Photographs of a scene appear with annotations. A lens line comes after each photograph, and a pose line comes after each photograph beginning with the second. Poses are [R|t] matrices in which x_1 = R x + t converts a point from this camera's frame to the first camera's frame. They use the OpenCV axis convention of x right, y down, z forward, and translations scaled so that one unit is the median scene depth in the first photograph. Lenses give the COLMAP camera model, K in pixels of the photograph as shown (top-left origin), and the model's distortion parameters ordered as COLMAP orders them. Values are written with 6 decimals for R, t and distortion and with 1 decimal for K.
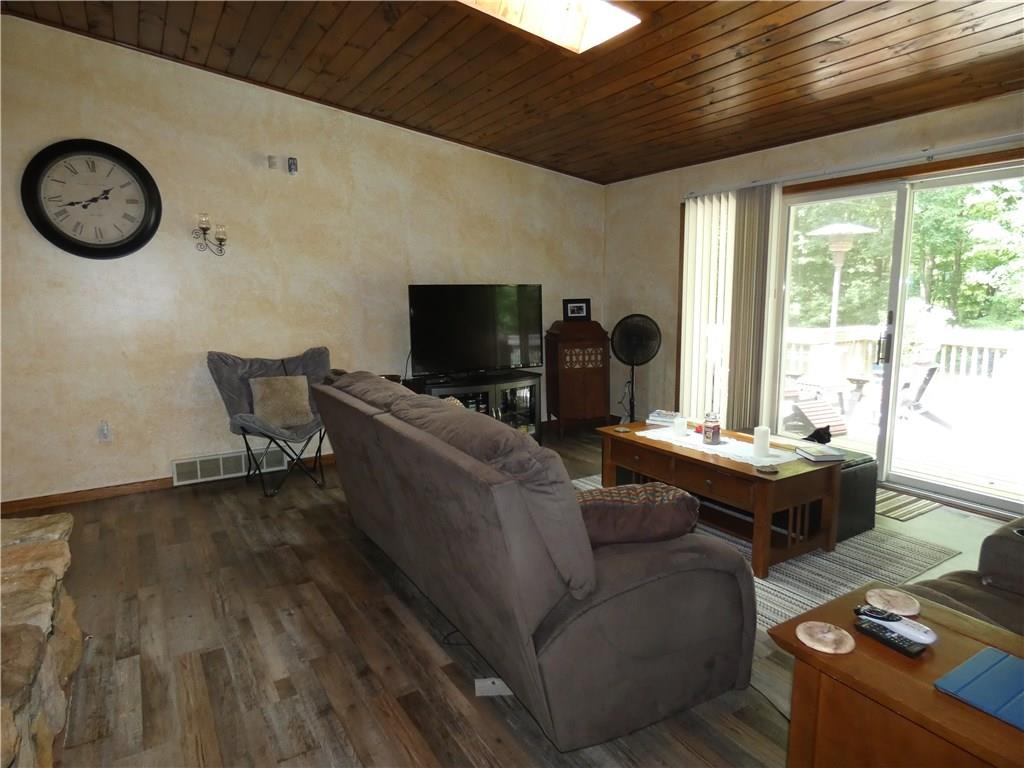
lens RADIAL K [[612.8, 0, 513.9], [0, 612.8, 383.0], [0, 0, 1]] dist [-0.006485, -0.000202]
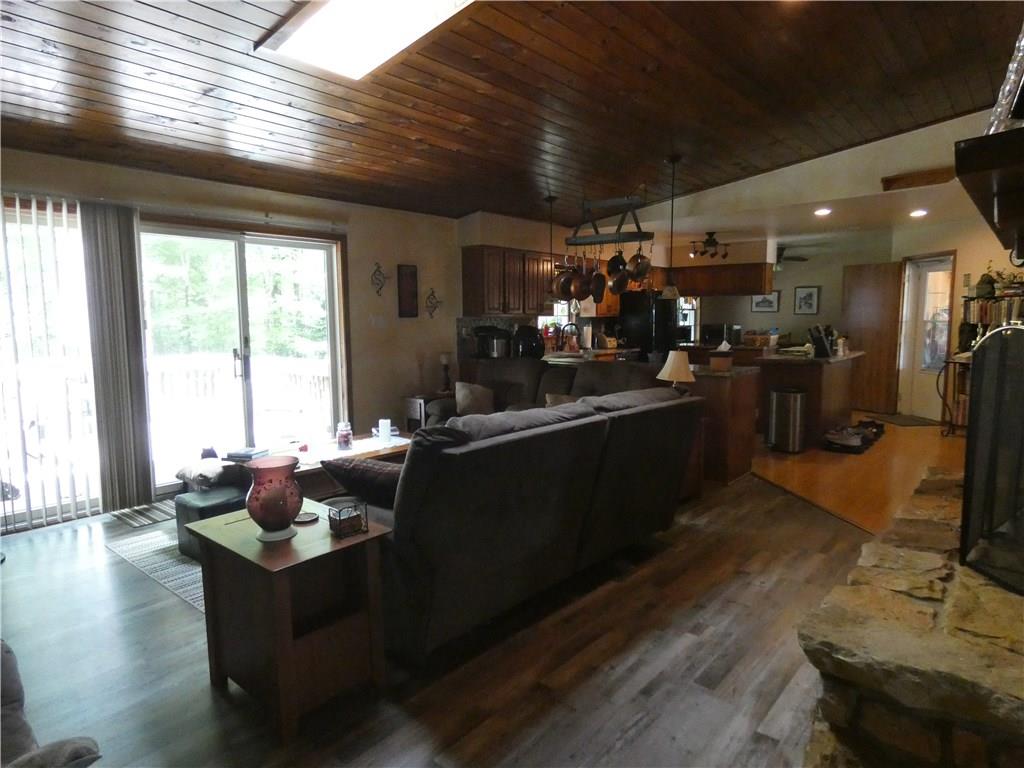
lens RADIAL K [[612.8, 0, 512.7], [0, 612.8, 384.5], [0, 0, 1]] dist [-0.006485, -0.000202]
pose [[-0.293799, -0.092975, 0.951335, -1.296611], [0.146369, 0.979145, 0.140896, -0.208713], [-0.944594, 0.180641, -0.274063, 1.482350]]
